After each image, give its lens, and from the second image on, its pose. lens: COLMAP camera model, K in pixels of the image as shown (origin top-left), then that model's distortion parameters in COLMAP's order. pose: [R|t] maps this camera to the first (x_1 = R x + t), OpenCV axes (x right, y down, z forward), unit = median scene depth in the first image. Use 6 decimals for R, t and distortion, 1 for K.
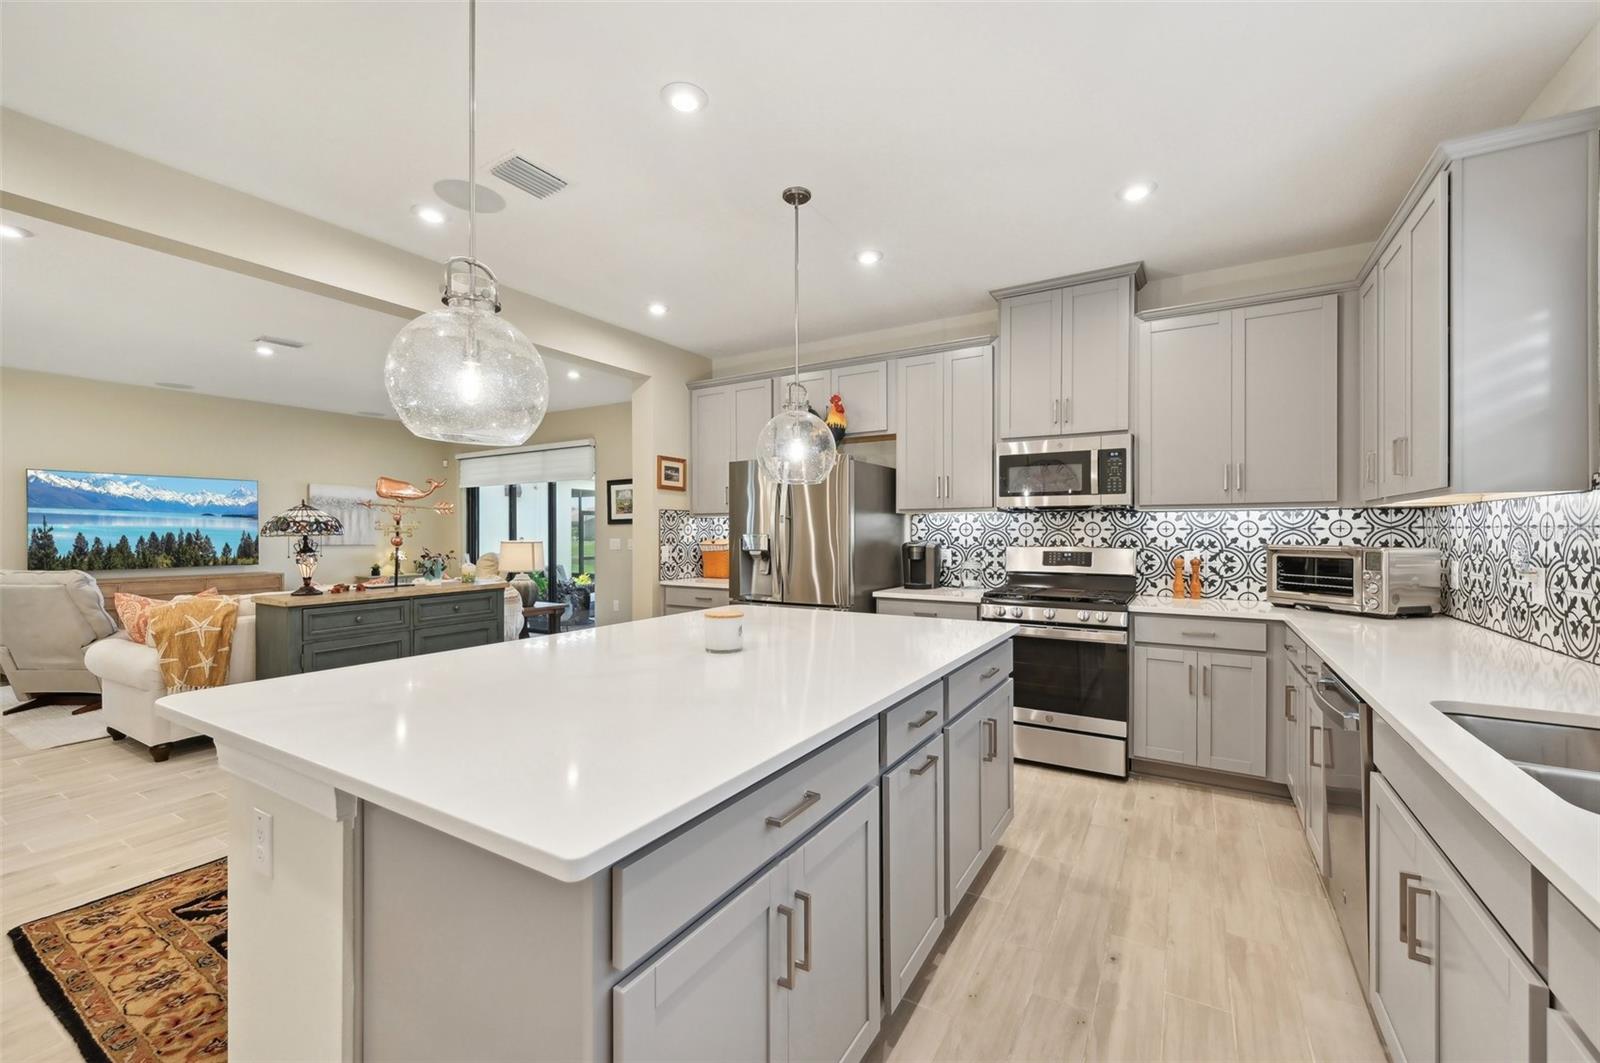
lens RADIAL K [[647.3, 0, 808.9], [0, 647.3, 529.6], [0, 0, 1]] dist [0.004291, -0.002016]
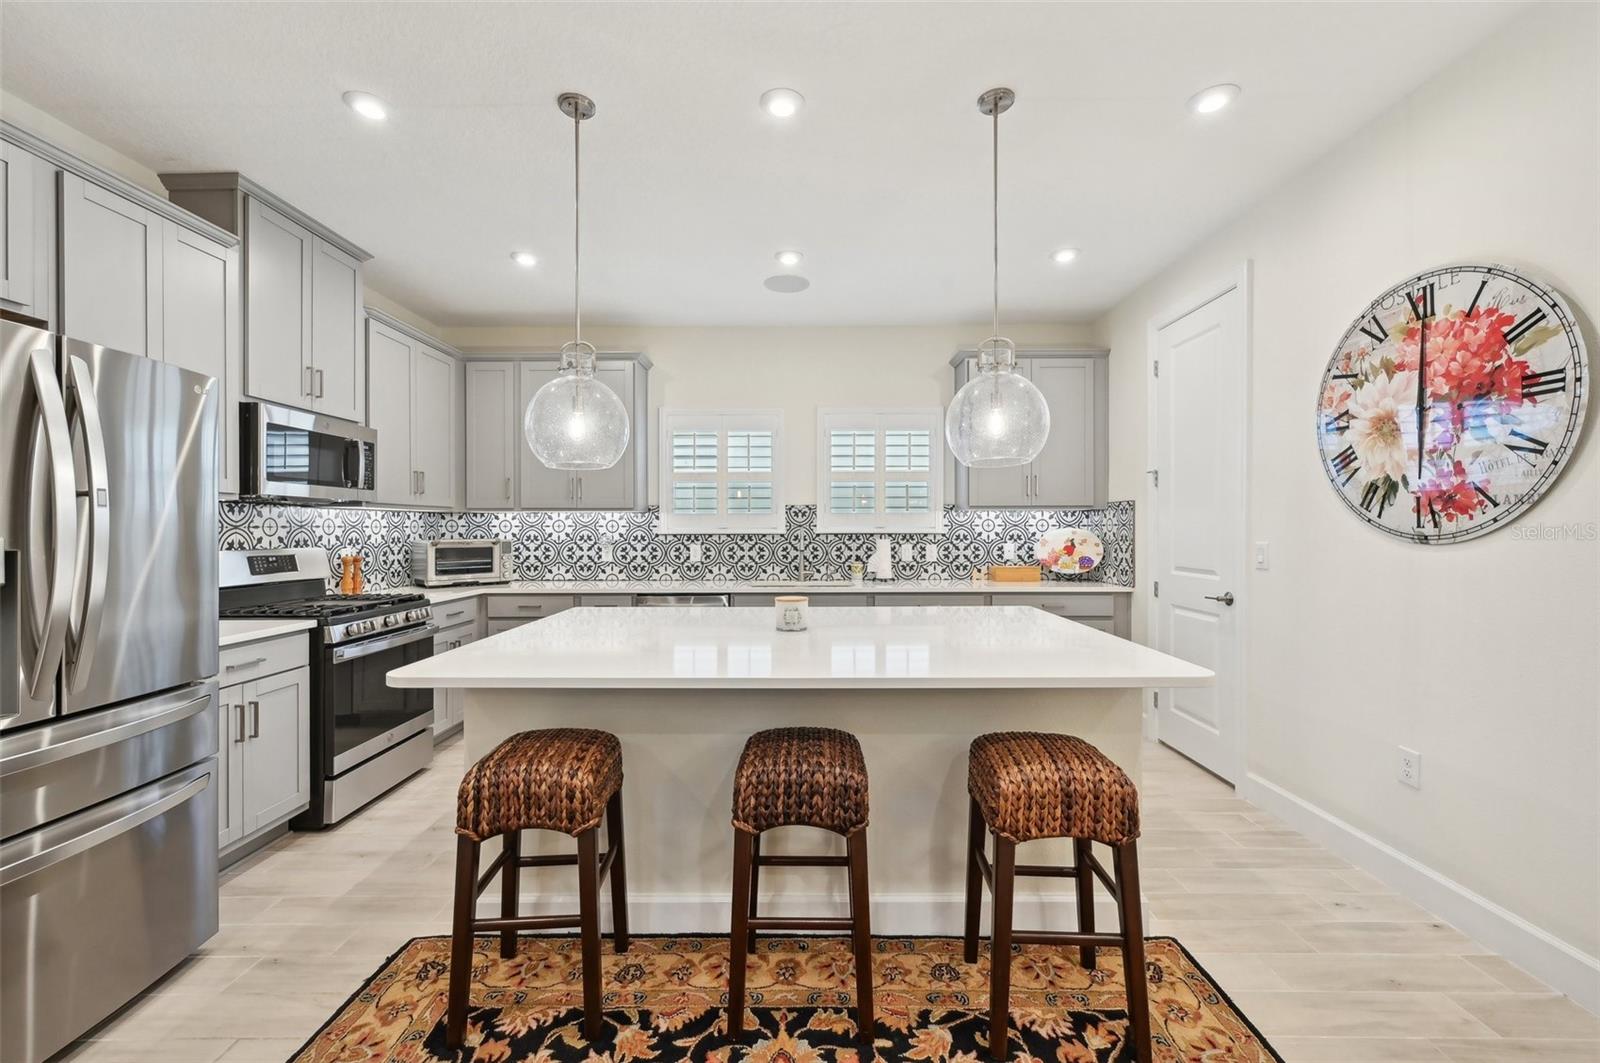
lens RADIAL K [[647.3, 0, 802.0], [0, 647.3, 529.8], [0, 0, 1]] dist [0.004291, -0.002016]
pose [[-0.498496, -0.003292, 0.866886, -0.763589], [-0.001397, 0.999995, 0.002994, -0.000091], [-0.866891, 0.000281, -0.498498, 1.051712]]
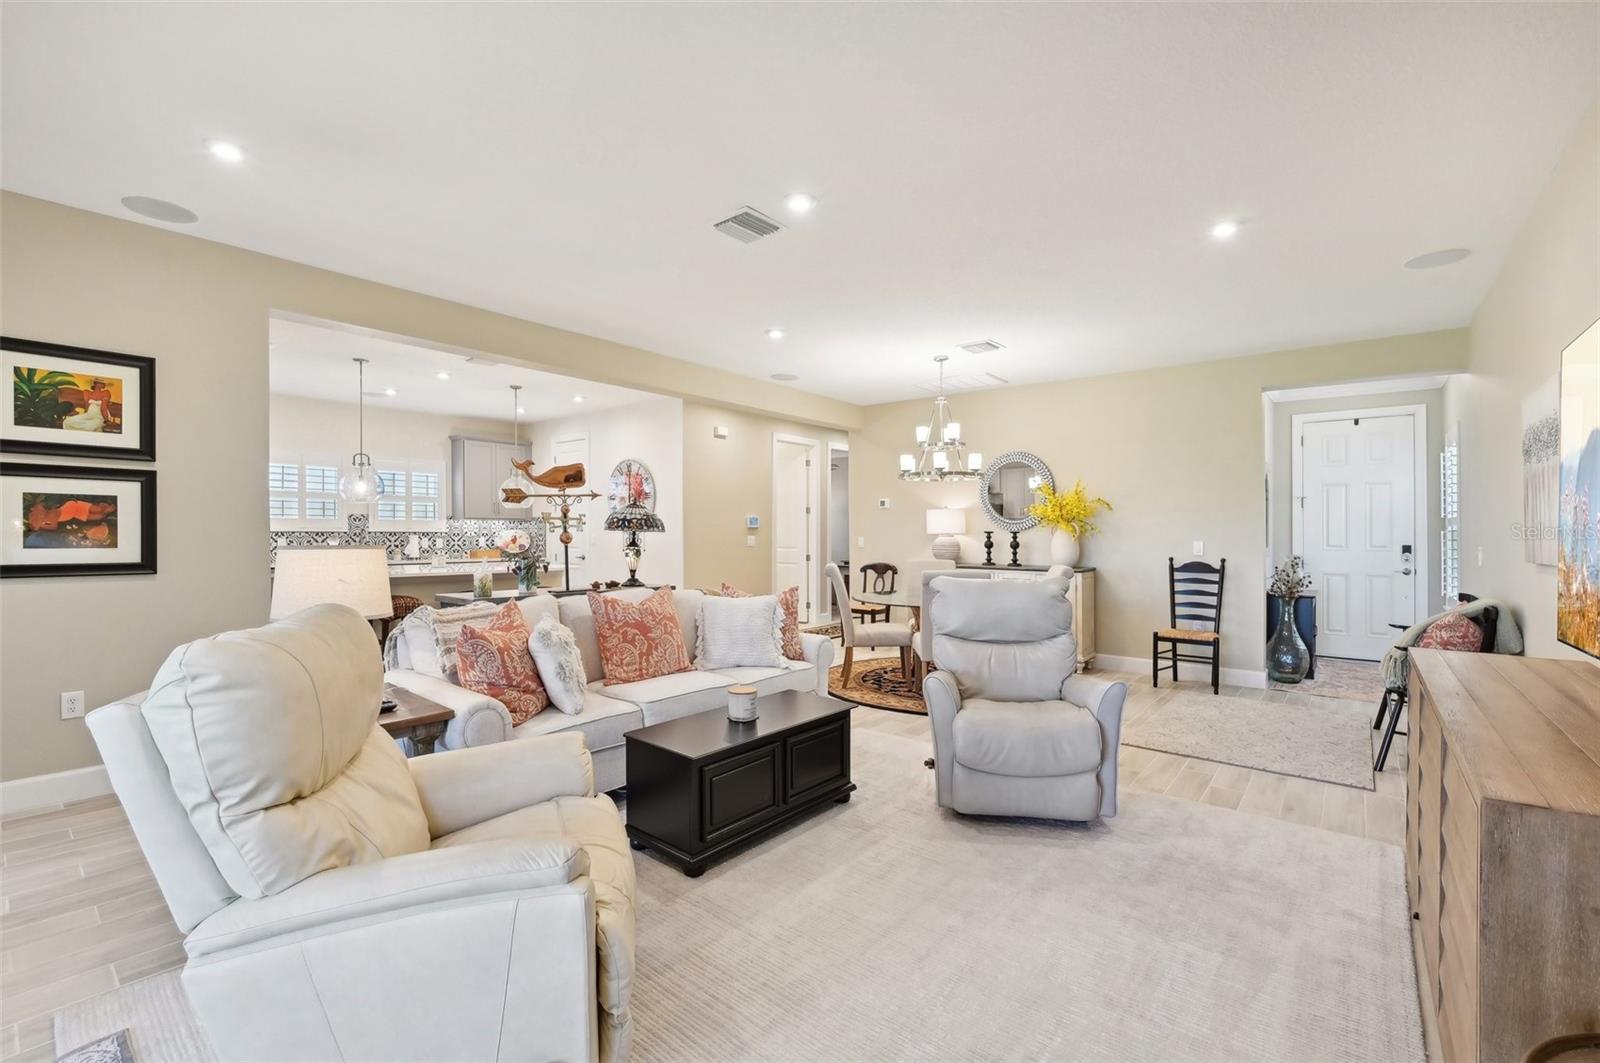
lens RADIAL K [[687.6, 0, 809.0], [0, 687.6, 521.1], [0, 0, 1]] dist [-0.039767, -0.000262]
pose [[-0.987898, -0.004331, 0.155047, -1.581585], [-0.007277, 0.999804, -0.018439, 0.007583], [-0.154937, -0.019344, -0.987735, 2.621149]]
